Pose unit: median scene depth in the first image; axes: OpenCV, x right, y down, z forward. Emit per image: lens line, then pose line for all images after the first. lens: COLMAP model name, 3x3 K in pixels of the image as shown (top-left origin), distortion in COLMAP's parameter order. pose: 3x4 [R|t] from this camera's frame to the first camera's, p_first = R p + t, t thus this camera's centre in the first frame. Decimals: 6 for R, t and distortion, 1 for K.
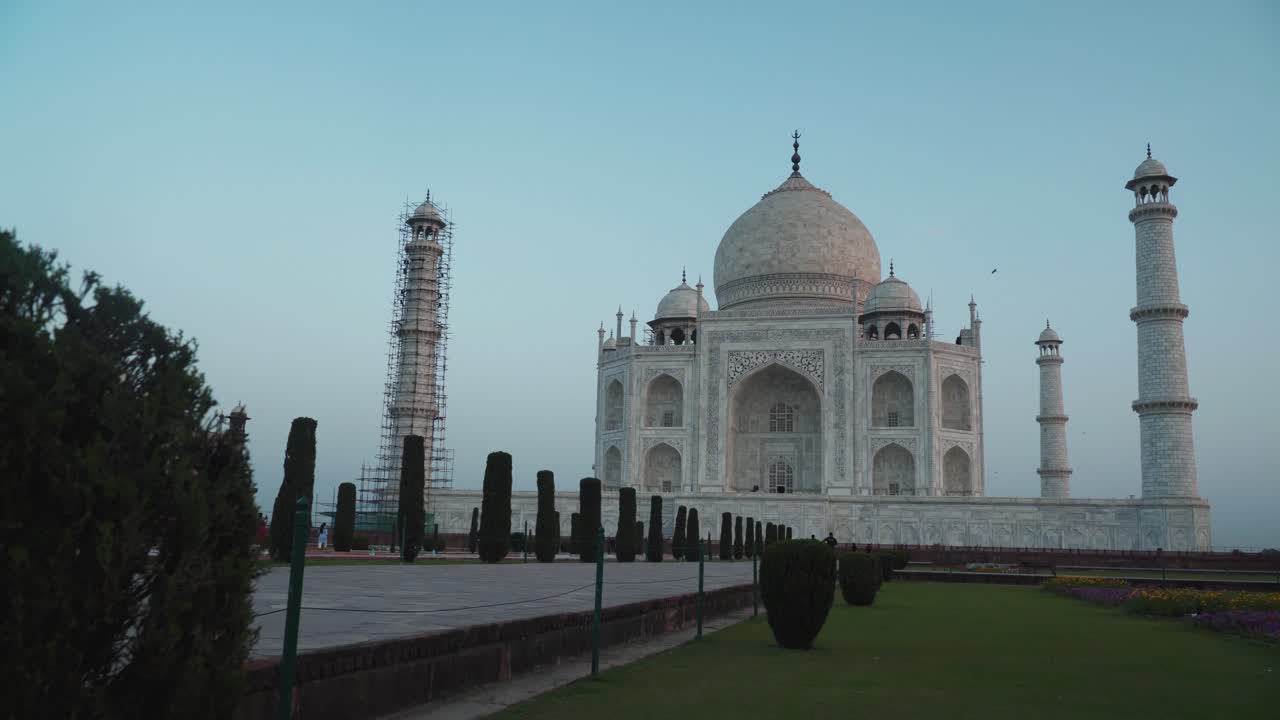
lens RADIAL K [[1017.7, 0, 650.6], [0, 1017.7, 364.9], [0, 0, 1]] dist [-0.009433, -0.001921]
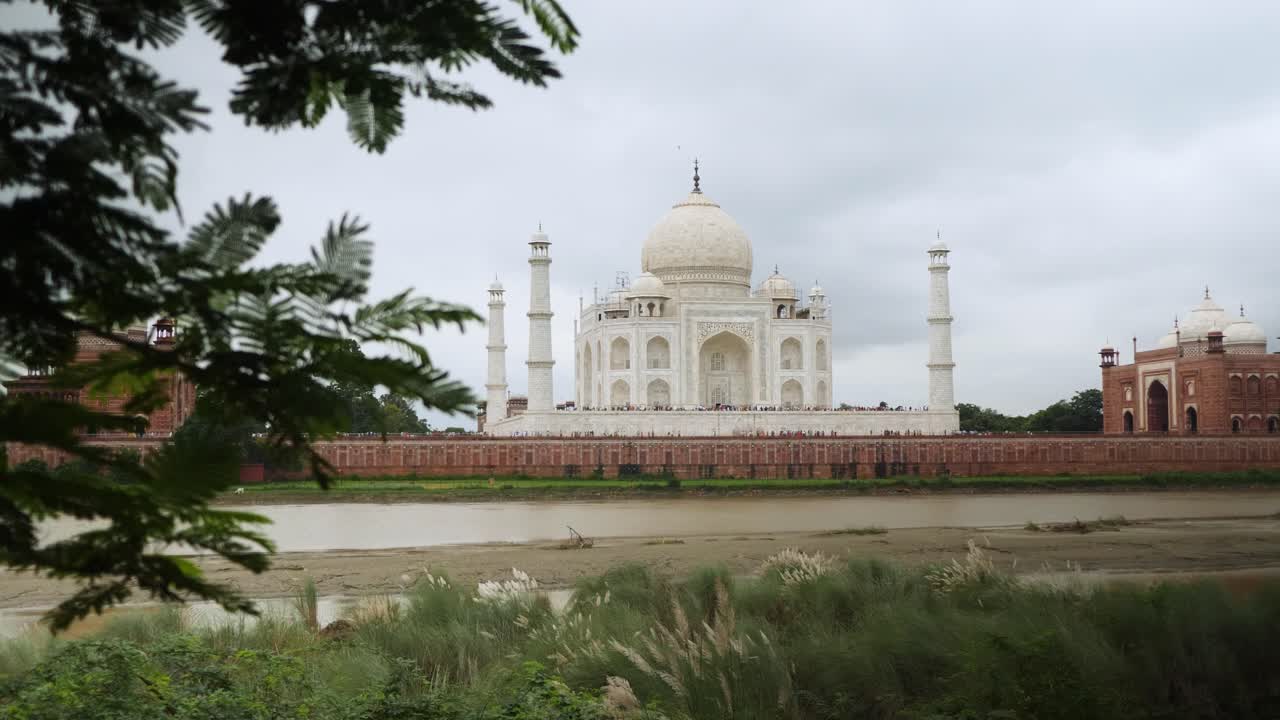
lens RADIAL K [[1548.7, 0, 641.3], [0, 1548.7, 360.1], [0, 0, 1]] dist [-0.016797, 0.001623]
pose [[0.903498, -0.003580, 0.428578, -1.067615], [-0.045970, 0.993387, 0.105208, -0.210380], [-0.426121, -0.114757, 0.897358, -1.196618]]
